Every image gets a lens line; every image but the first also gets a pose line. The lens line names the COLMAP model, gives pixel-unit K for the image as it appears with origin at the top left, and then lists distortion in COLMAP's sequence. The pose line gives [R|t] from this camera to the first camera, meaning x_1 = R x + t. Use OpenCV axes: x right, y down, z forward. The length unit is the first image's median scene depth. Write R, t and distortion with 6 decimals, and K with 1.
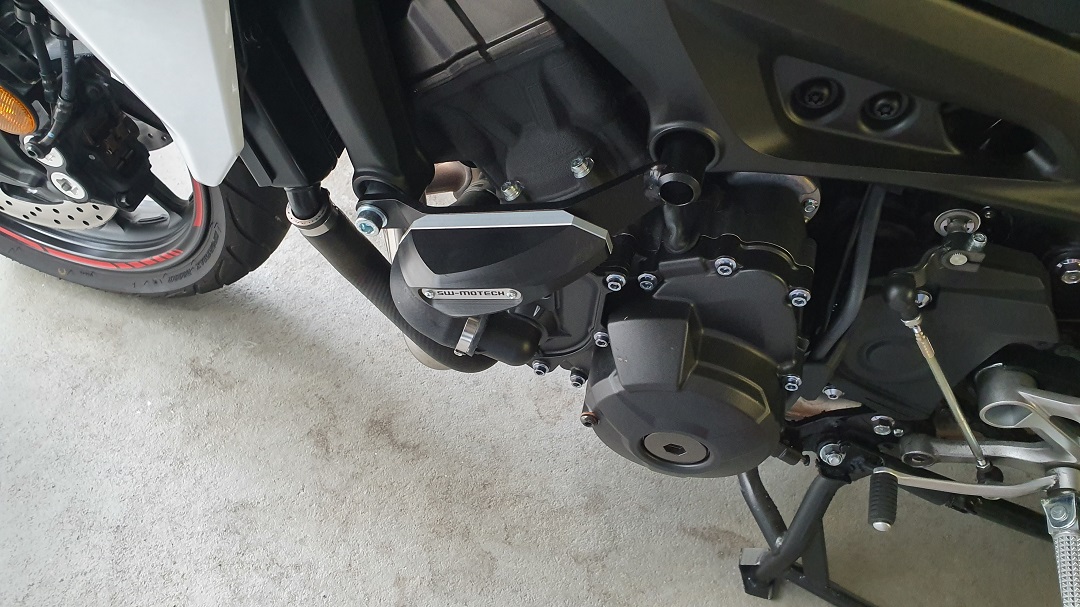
lens RADIAL K [[797.3, 0, 533.4], [0, 797.3, 308.1], [0, 0, 1]] dist [-0.004327, -0.021433]
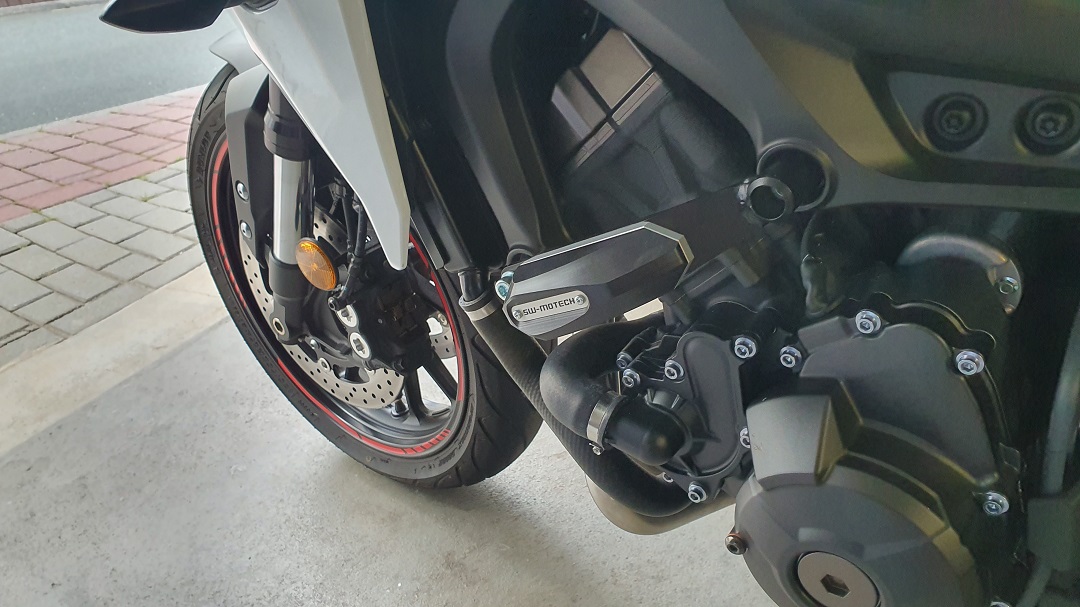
lens RADIAL K [[797.3, 0, 542.7], [0, 797.3, 297.2], [0, 0, 1]] dist [-0.004327, -0.021433]
pose [[0.897863, -0.013928, -0.440055, 0.257885], [-0.173440, 0.907489, -0.382599, 0.258523], [0.404674, 0.419845, 0.812385, 0.140702]]
